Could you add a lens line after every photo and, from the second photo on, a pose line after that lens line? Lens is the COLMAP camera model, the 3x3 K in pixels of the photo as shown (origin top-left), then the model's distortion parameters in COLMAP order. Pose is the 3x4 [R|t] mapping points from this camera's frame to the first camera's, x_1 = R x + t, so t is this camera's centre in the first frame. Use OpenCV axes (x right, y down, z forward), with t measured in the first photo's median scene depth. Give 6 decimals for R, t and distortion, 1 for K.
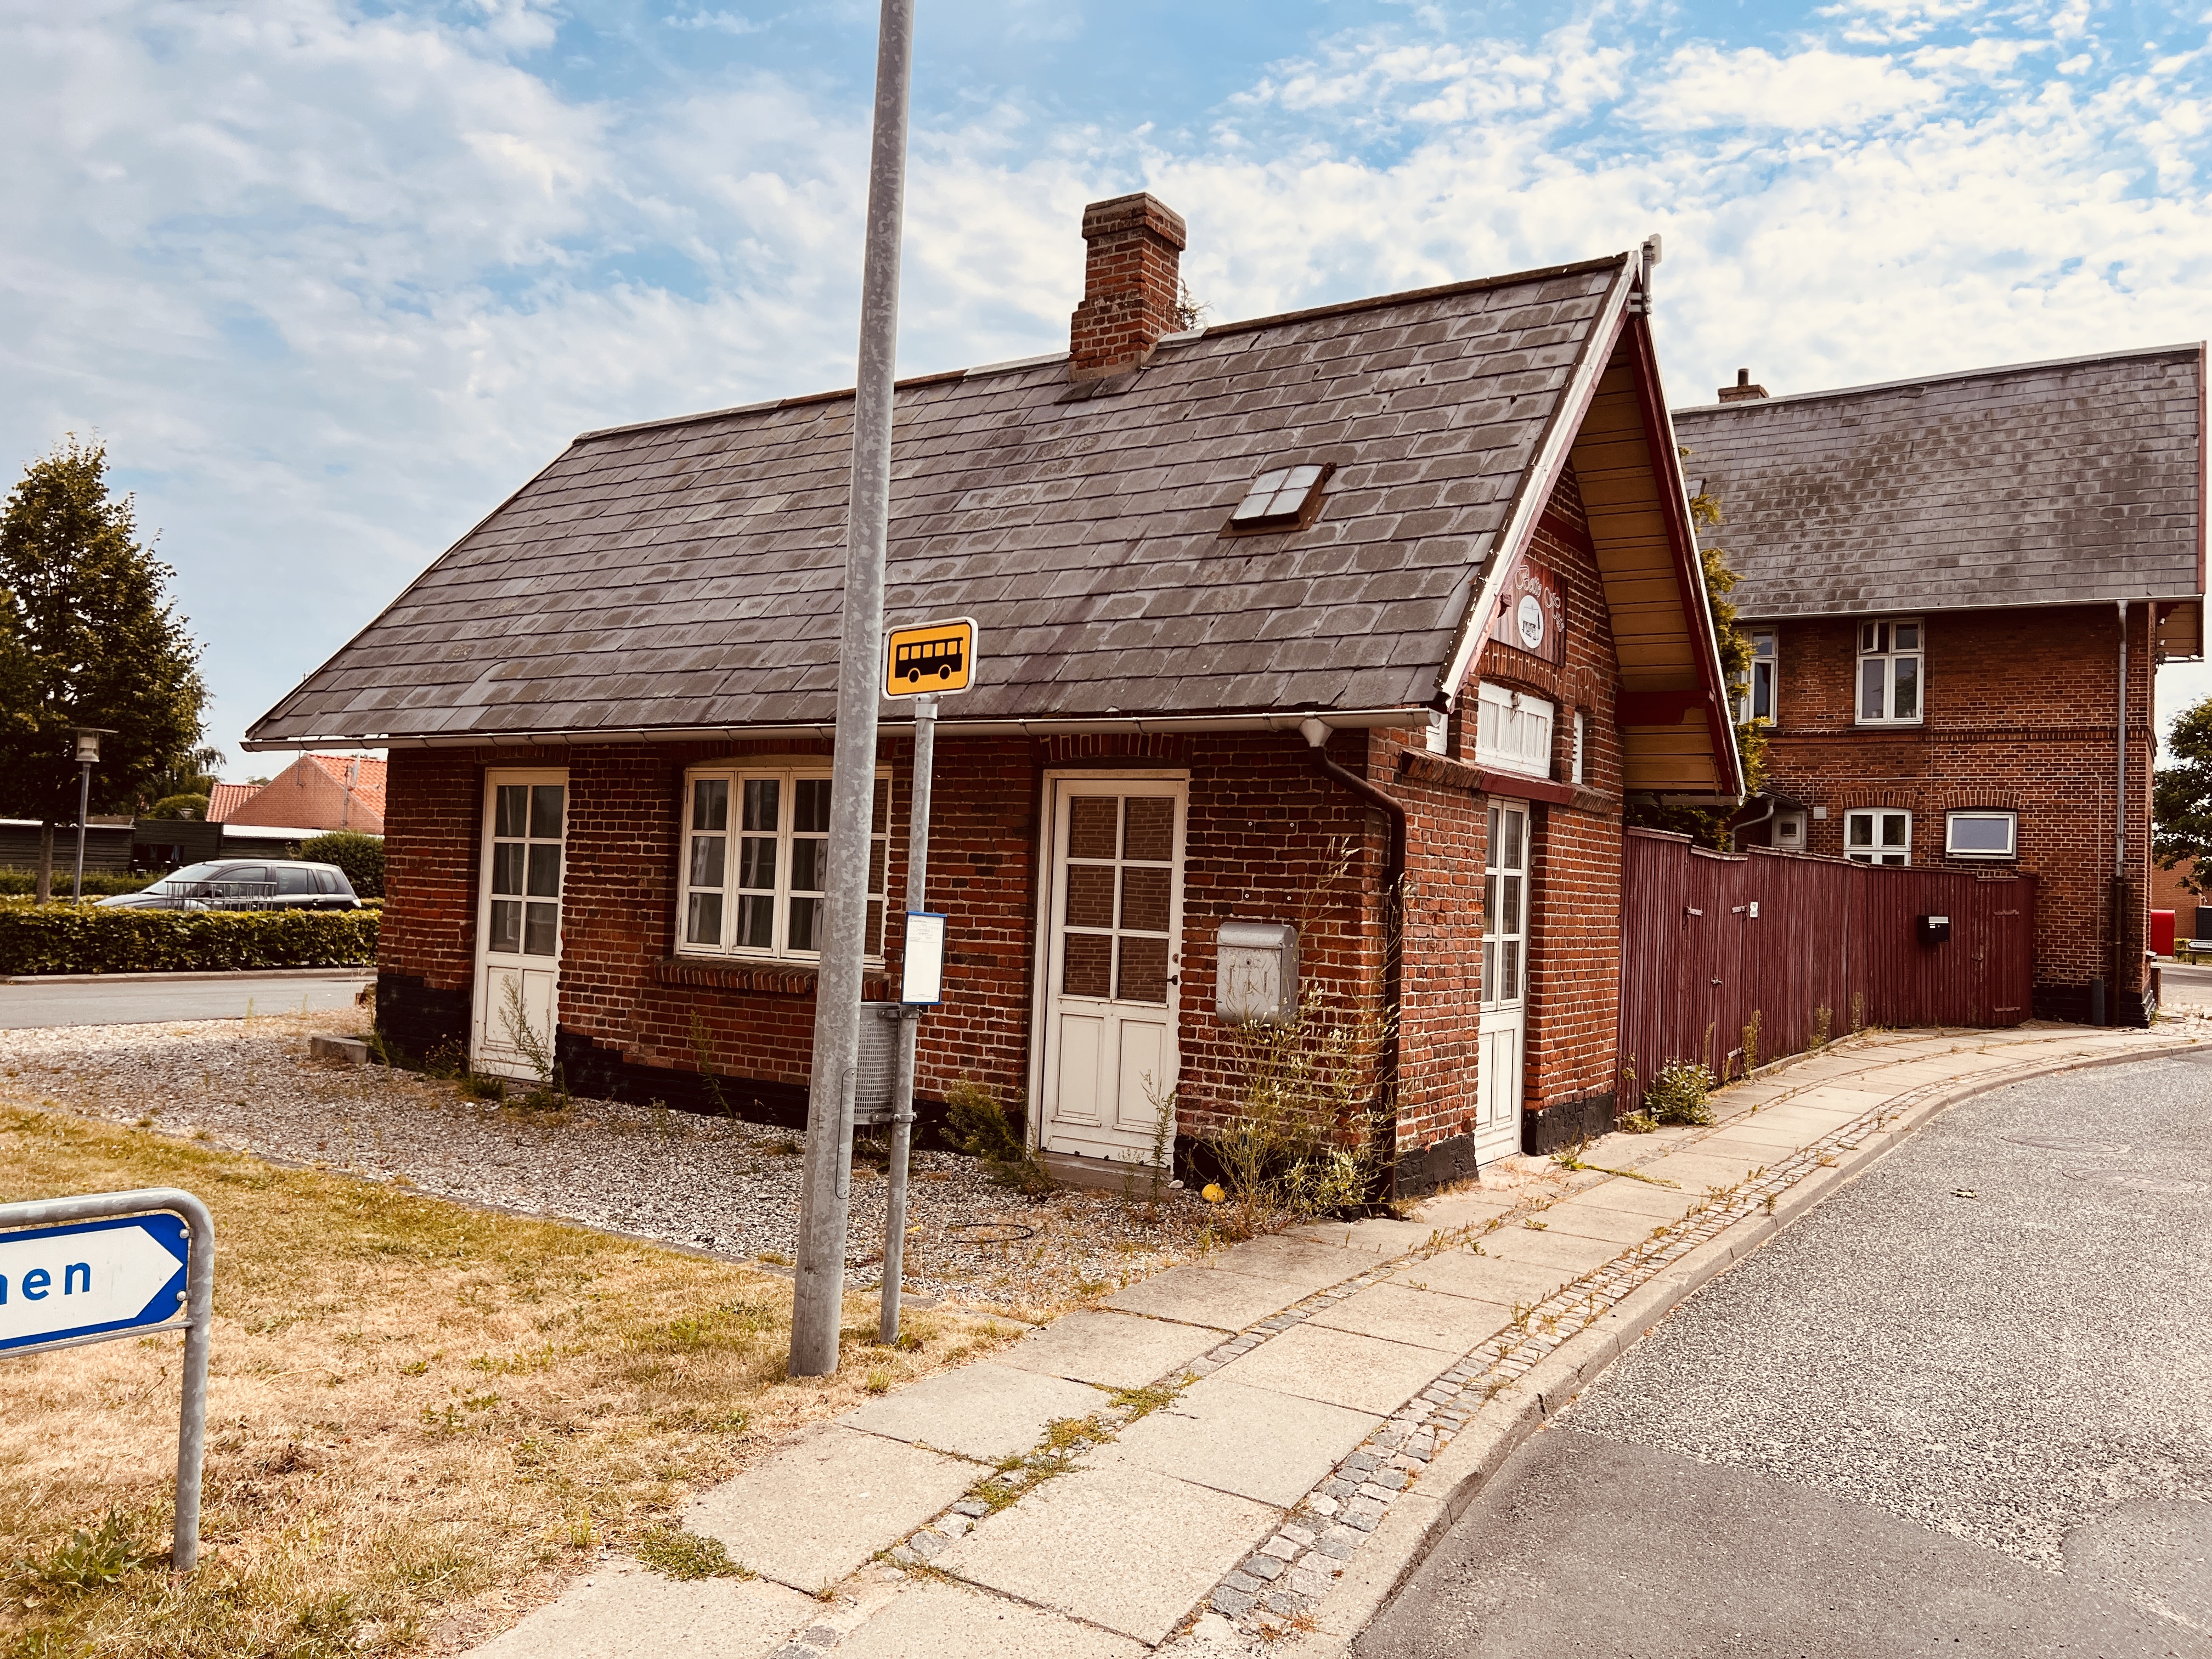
lens RADIAL K [[1682.1, 0, 1117.3], [0, 1682.1, 835.8], [0, 0, 1]] dist [0.048324, -0.053327]
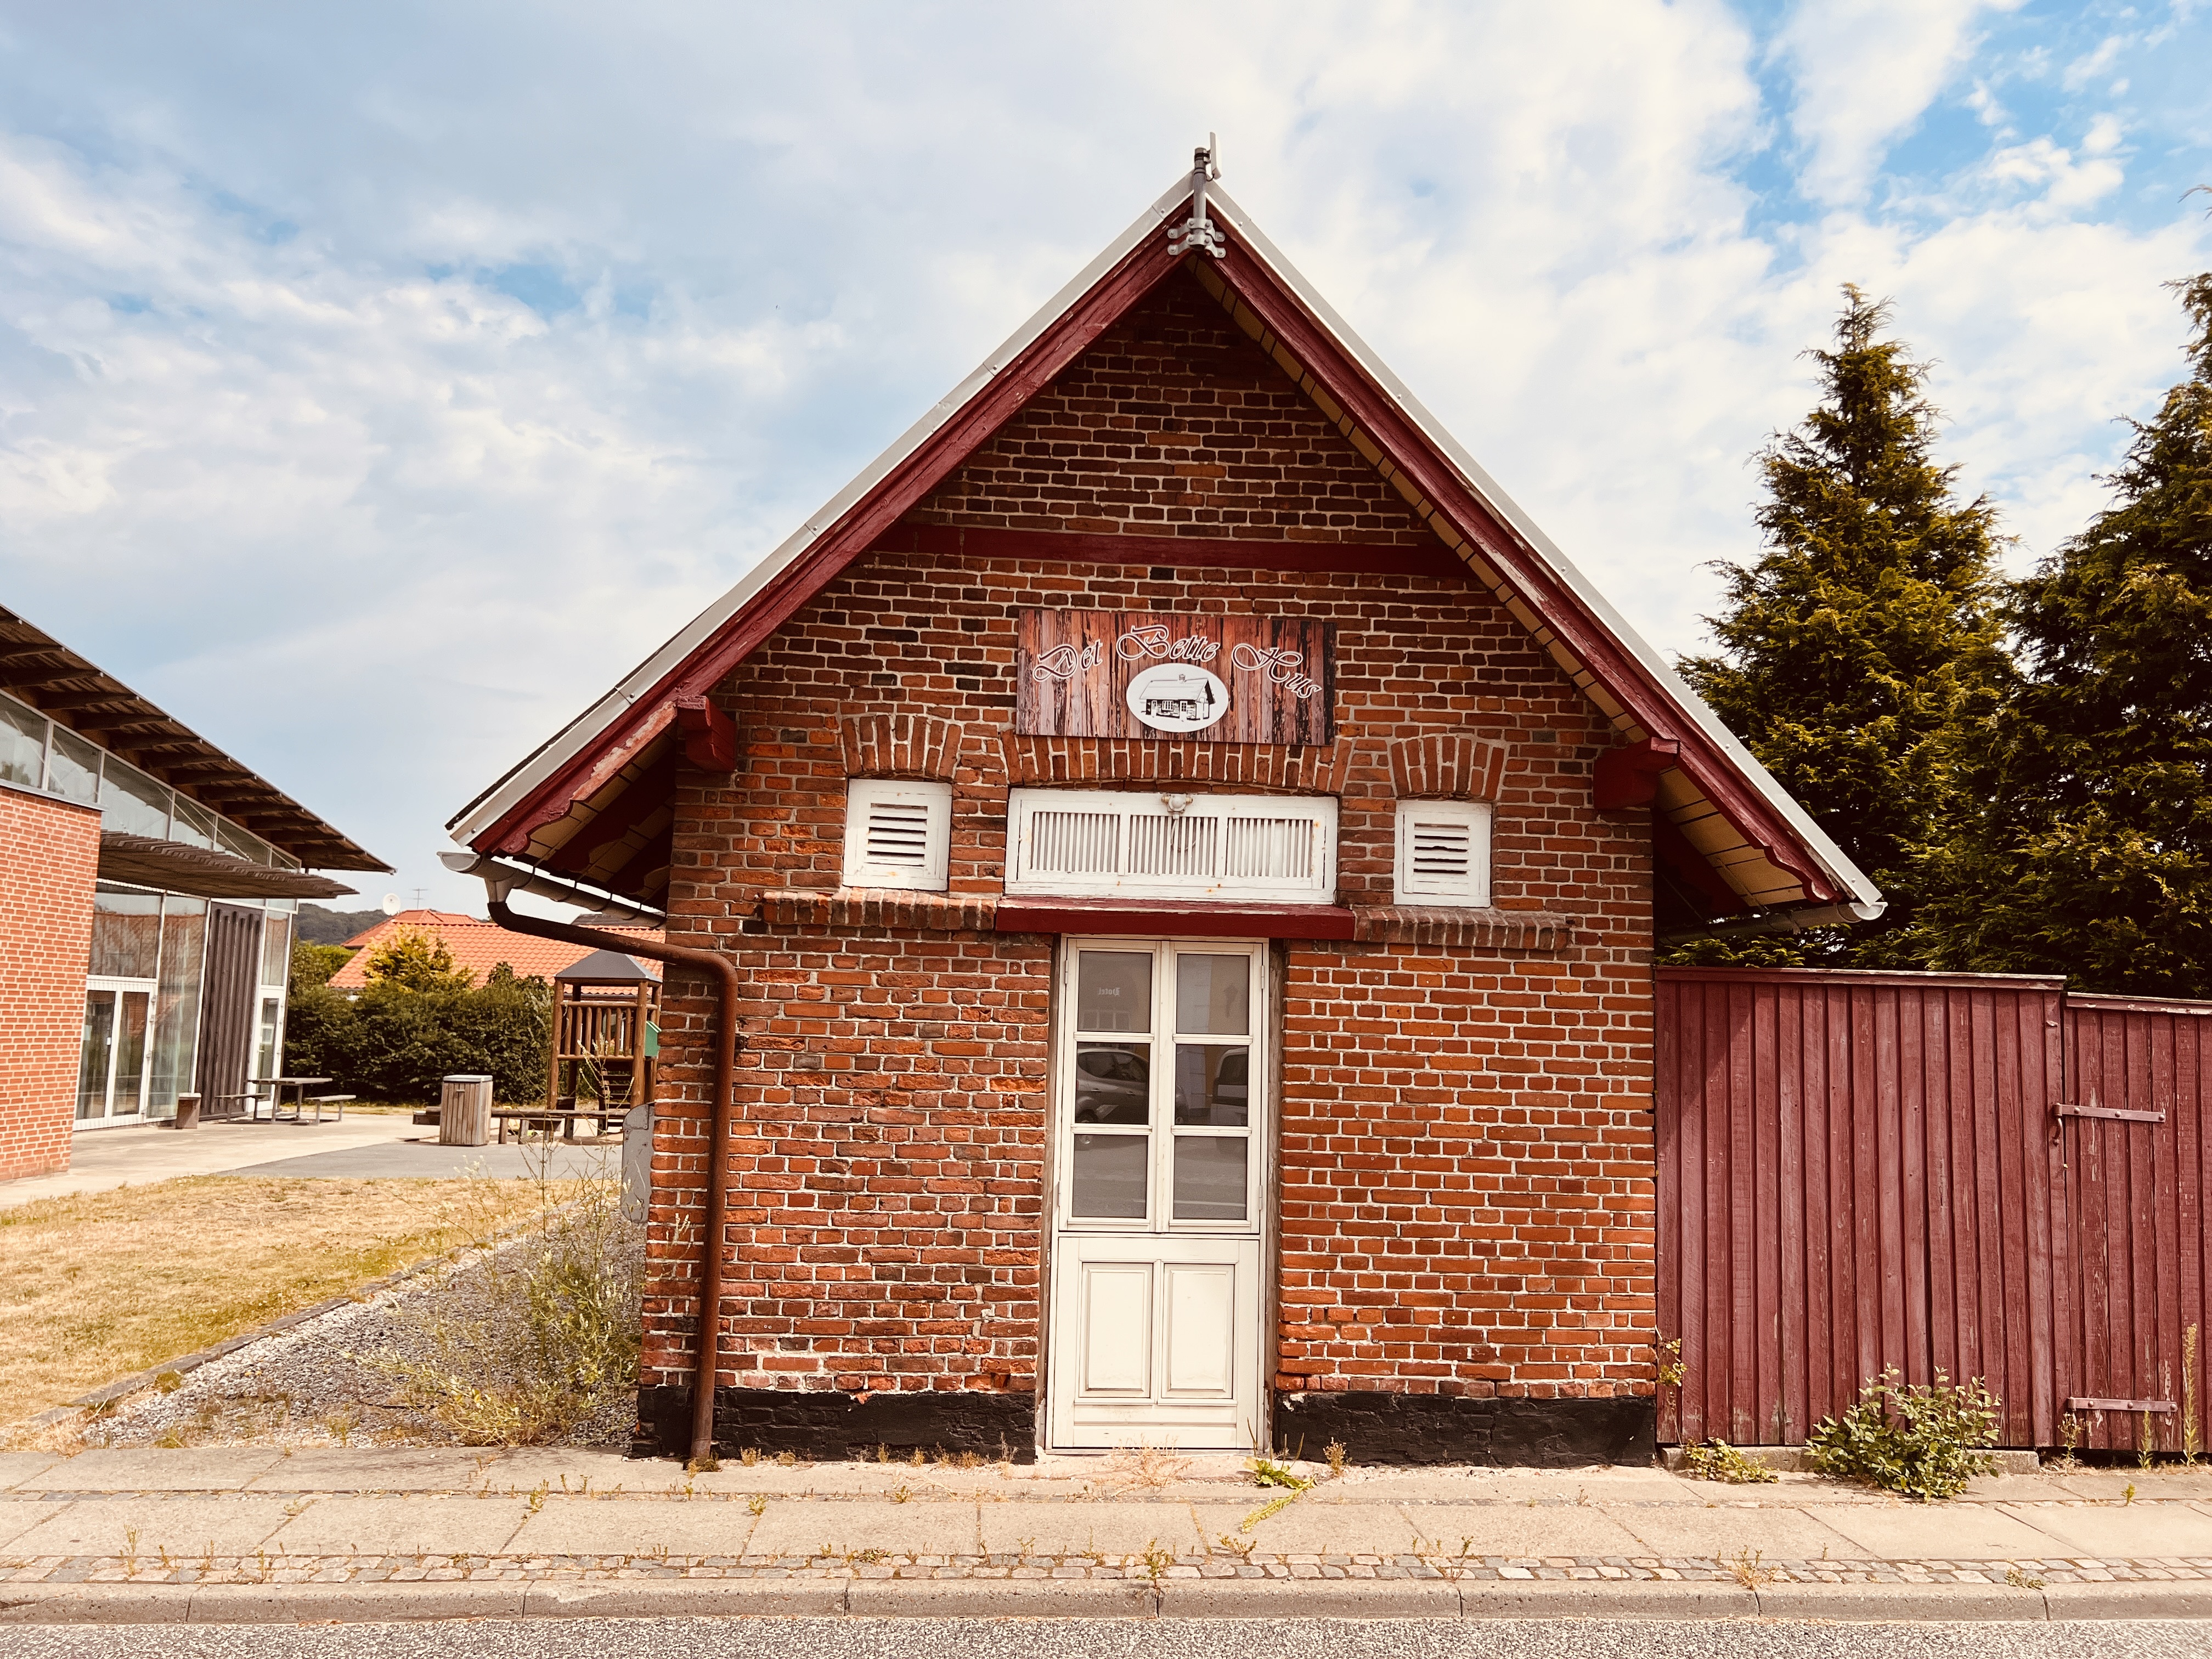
lens RADIAL K [[1682.1, 0, 1098.3], [0, 1682.1, 826.1], [0, 0, 1]] dist [0.048324, -0.053327]
pose [[0.597227, -0.120859, -0.792914, 0.658475], [0.017964, 0.990350, -0.137422, 0.023838], [0.801871, 0.067828, 0.593635, 0.445145]]
